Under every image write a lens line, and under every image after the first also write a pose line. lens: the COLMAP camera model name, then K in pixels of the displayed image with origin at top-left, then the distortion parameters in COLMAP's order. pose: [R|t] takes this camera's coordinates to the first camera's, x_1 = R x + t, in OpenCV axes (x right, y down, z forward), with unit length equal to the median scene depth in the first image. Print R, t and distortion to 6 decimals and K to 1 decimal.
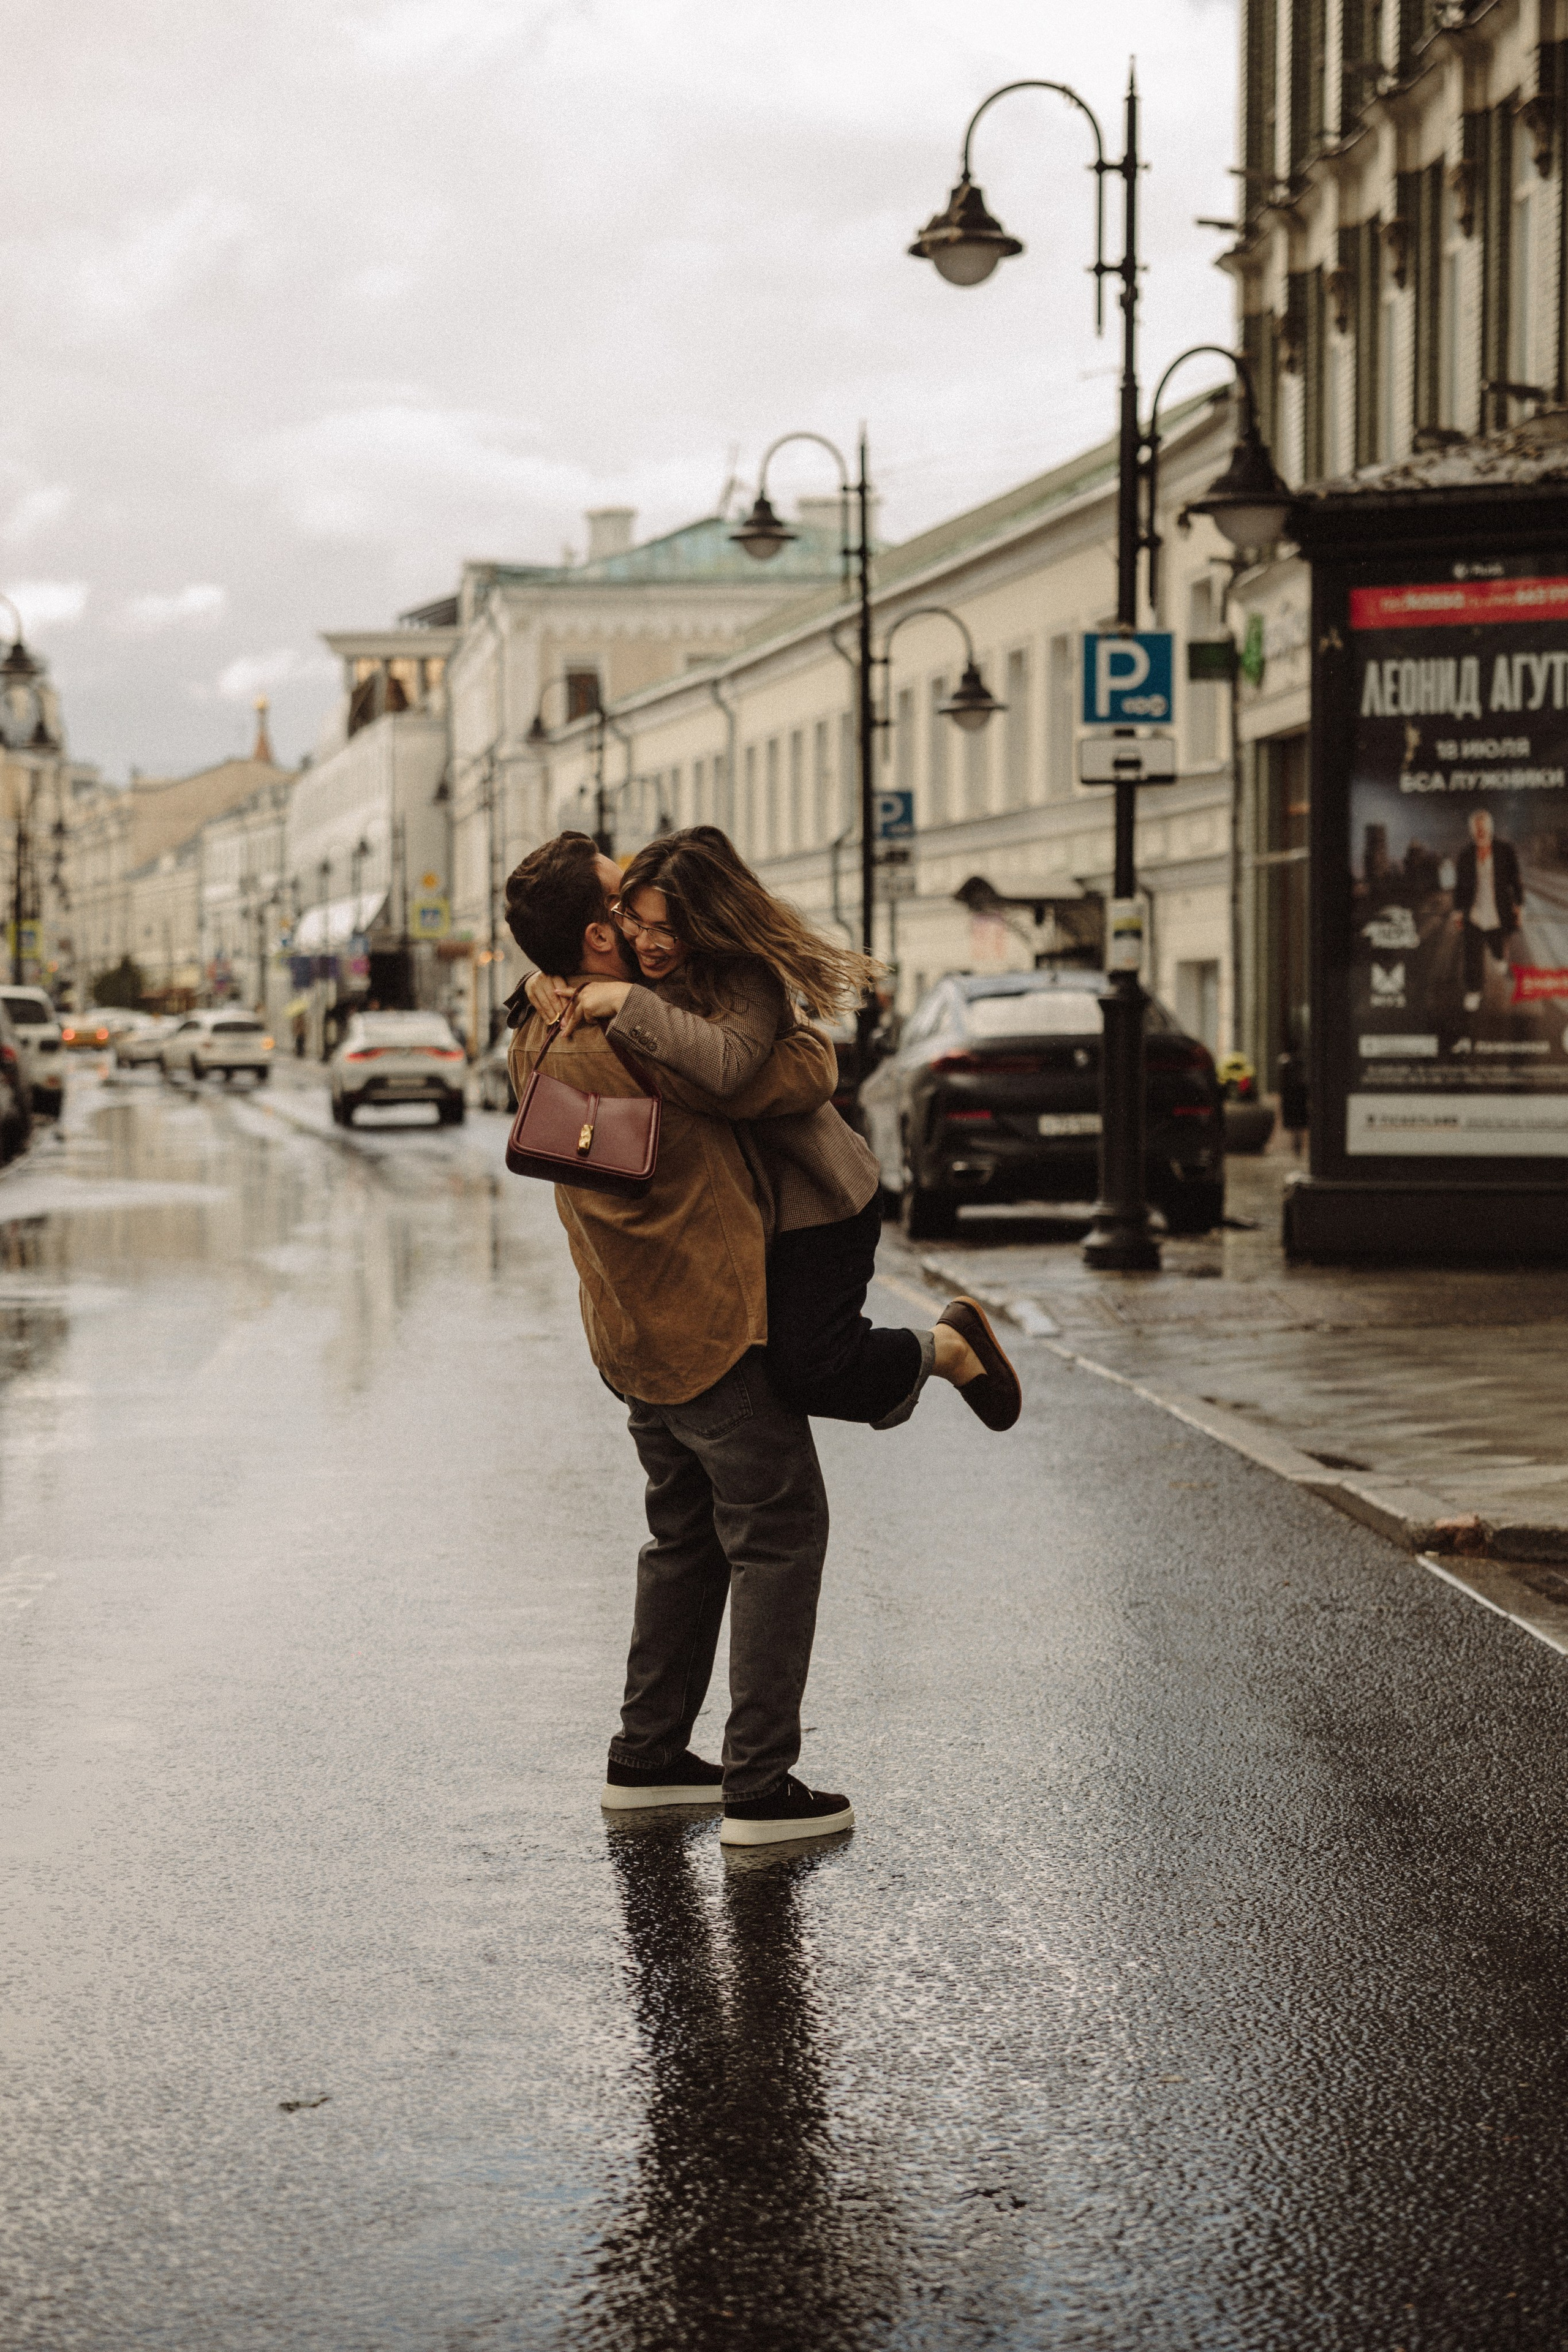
lens RADIAL K [[4433.2, 0, 807.7], [0, 4433.2, 1180.6], [0, 0, 1]] dist [0.253089, -0.059663]
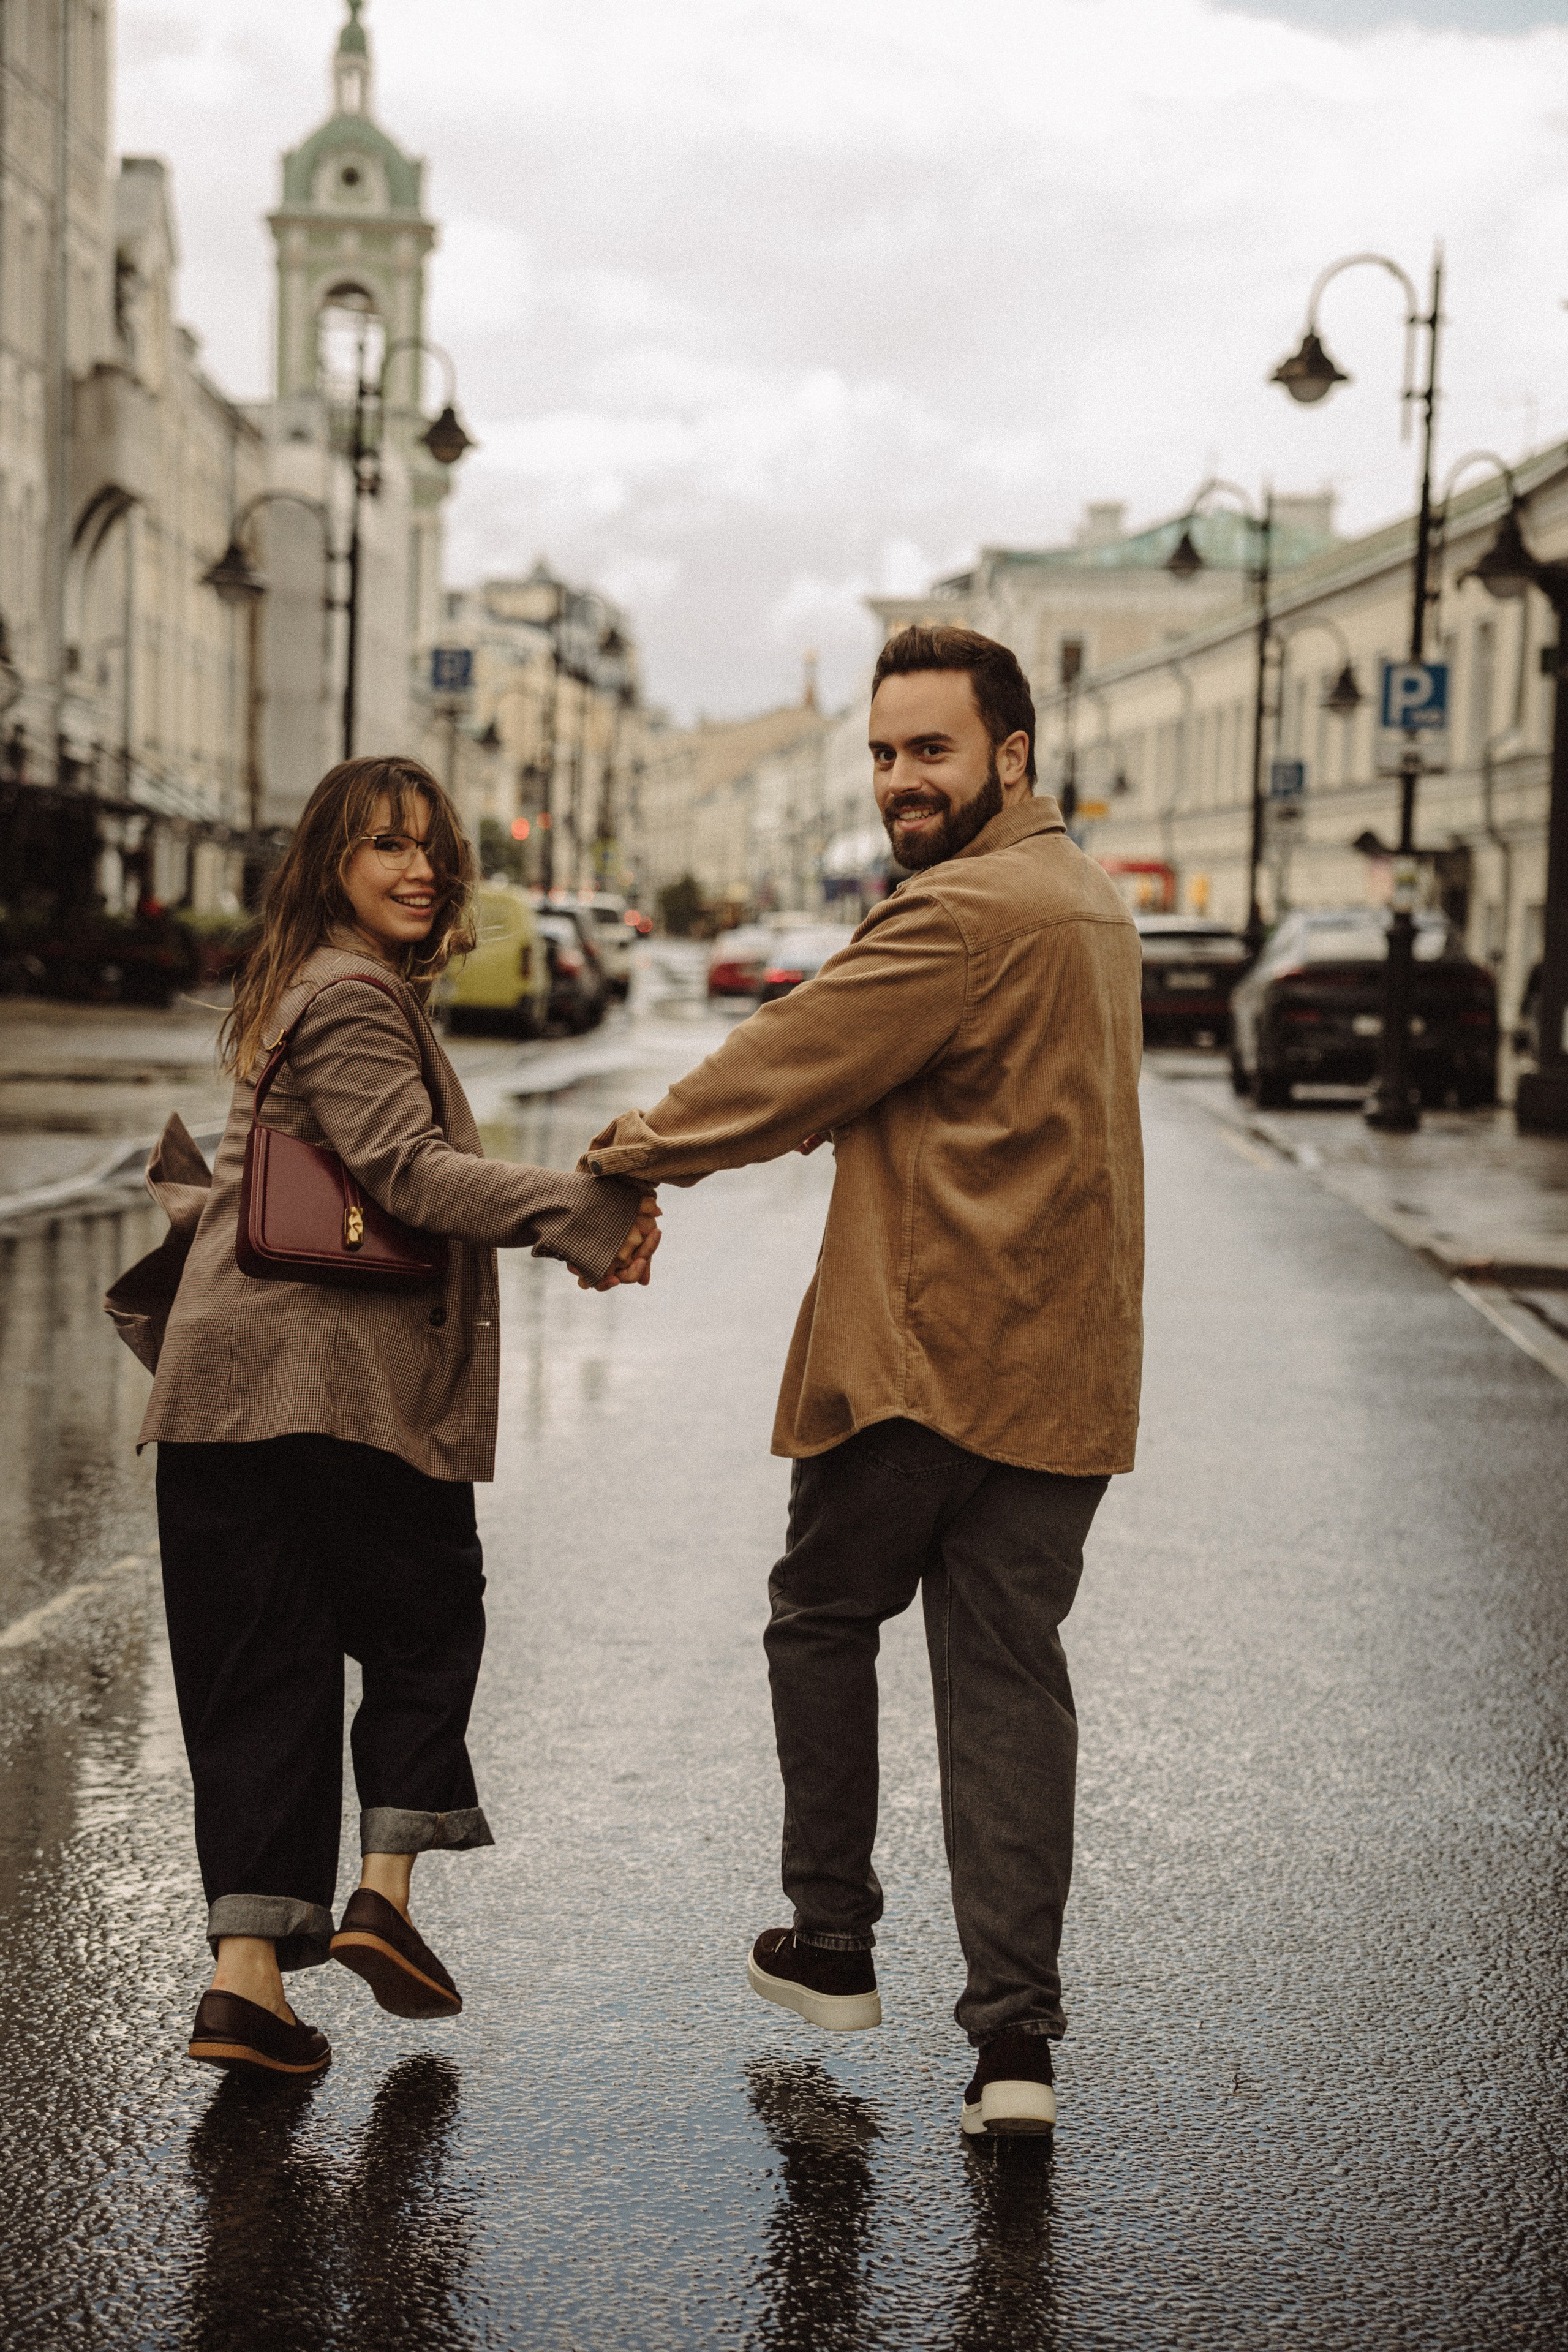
lens RADIAL K [[3912.6, 0, 784.0], [0, 3912.6, 1176.0], [0, 0, 1]] dist [0.175983, -0.010034]
pose [[0.991478, 0.040417, -0.123846, 0.022646], [-0.037320, 0.998932, 0.027225, 0.005182], [0.124815, -0.022371, 0.991928, -0.141425]]
